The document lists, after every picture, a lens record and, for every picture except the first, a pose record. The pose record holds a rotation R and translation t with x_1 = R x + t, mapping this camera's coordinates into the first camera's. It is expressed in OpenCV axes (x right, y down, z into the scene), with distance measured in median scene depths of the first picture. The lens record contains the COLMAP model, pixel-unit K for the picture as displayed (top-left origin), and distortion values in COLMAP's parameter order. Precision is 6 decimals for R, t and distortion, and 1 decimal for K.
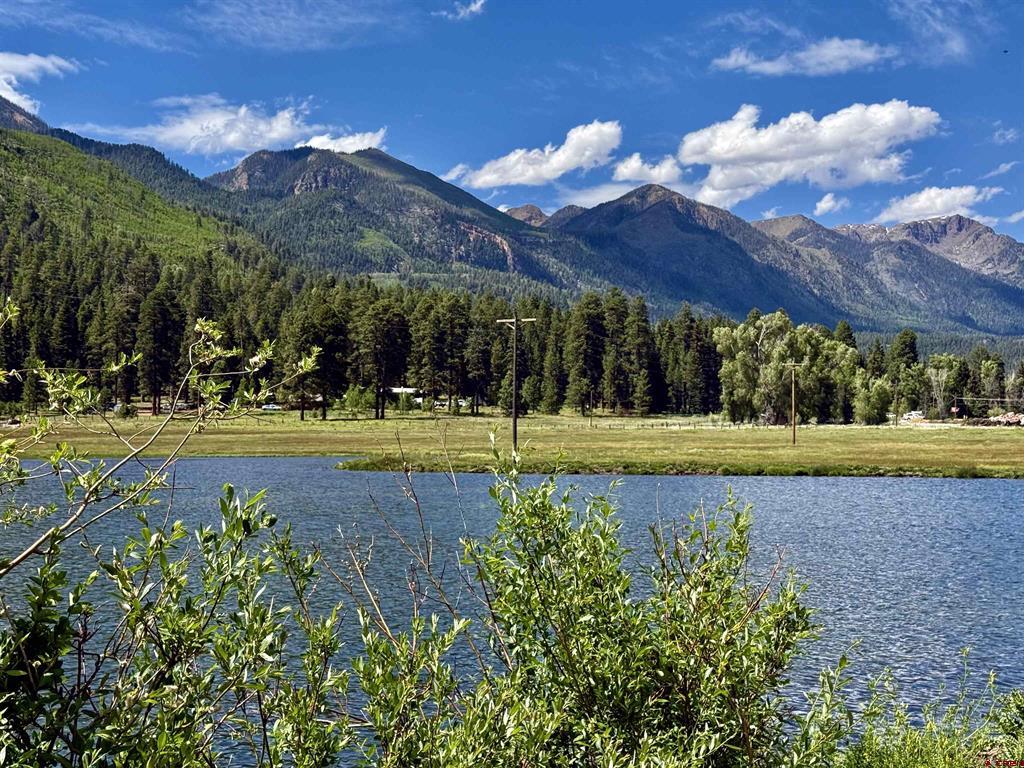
lens RADIAL K [[1538.3, 0, 512.0], [0, 1538.3, 384.0], [0, 0, 1]] dist [0.149403, -0.102683]
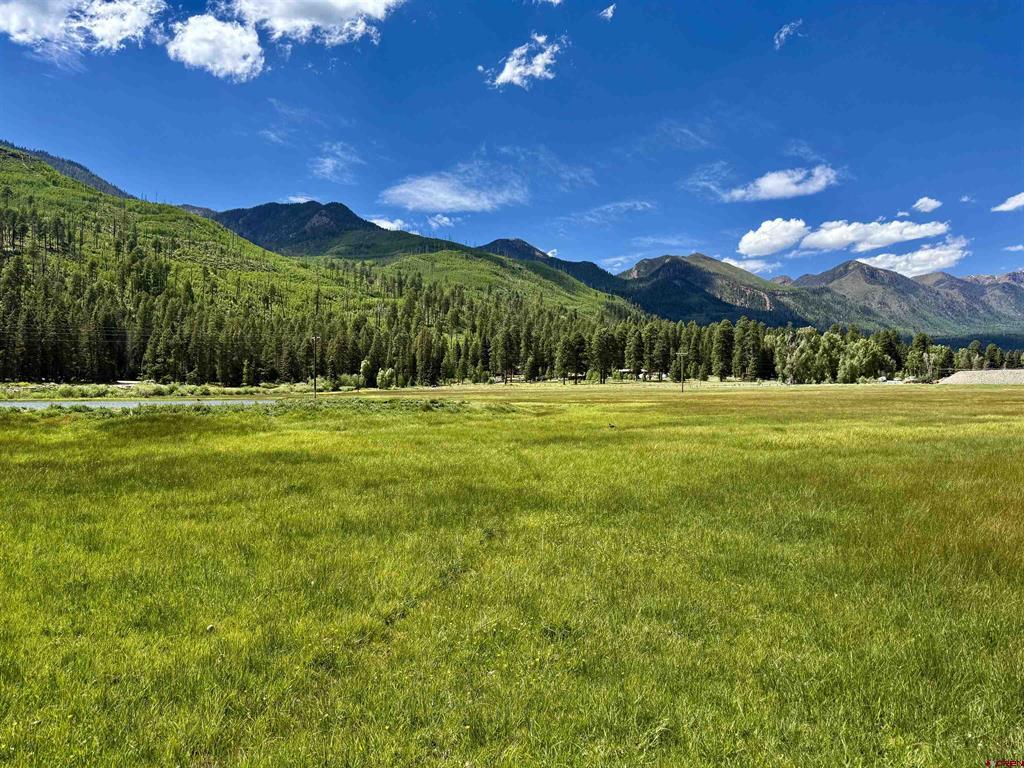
lens RADIAL K [[720.3, 0, 516.2], [0, 720.3, 389.6], [0, 0, 1]] dist [0.130288, -0.210749]
pose [[0.940547, -0.008966, -0.339546, 0.118455], [0.018525, 0.999518, 0.024921, 0.002828], [0.339159, -0.029729, 0.940259, 0.010727]]
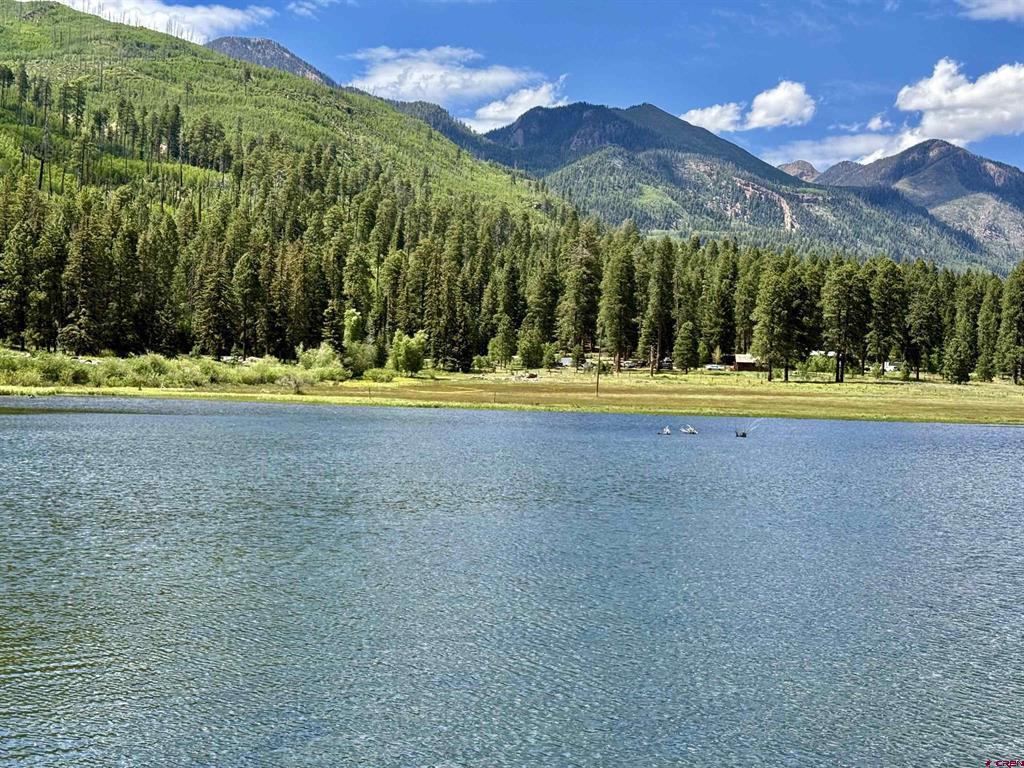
lens RADIAL K [[1538.3, 0, 512.0], [0, 1538.3, 384.0], [0, 0, 1]] dist [0.149403, -0.102683]
pose [[0.986341, 0.030614, -0.161848, -0.111589], [-0.026015, 0.999197, 0.030457, -0.001574], [0.162650, -0.025830, 0.986346, -0.040145]]
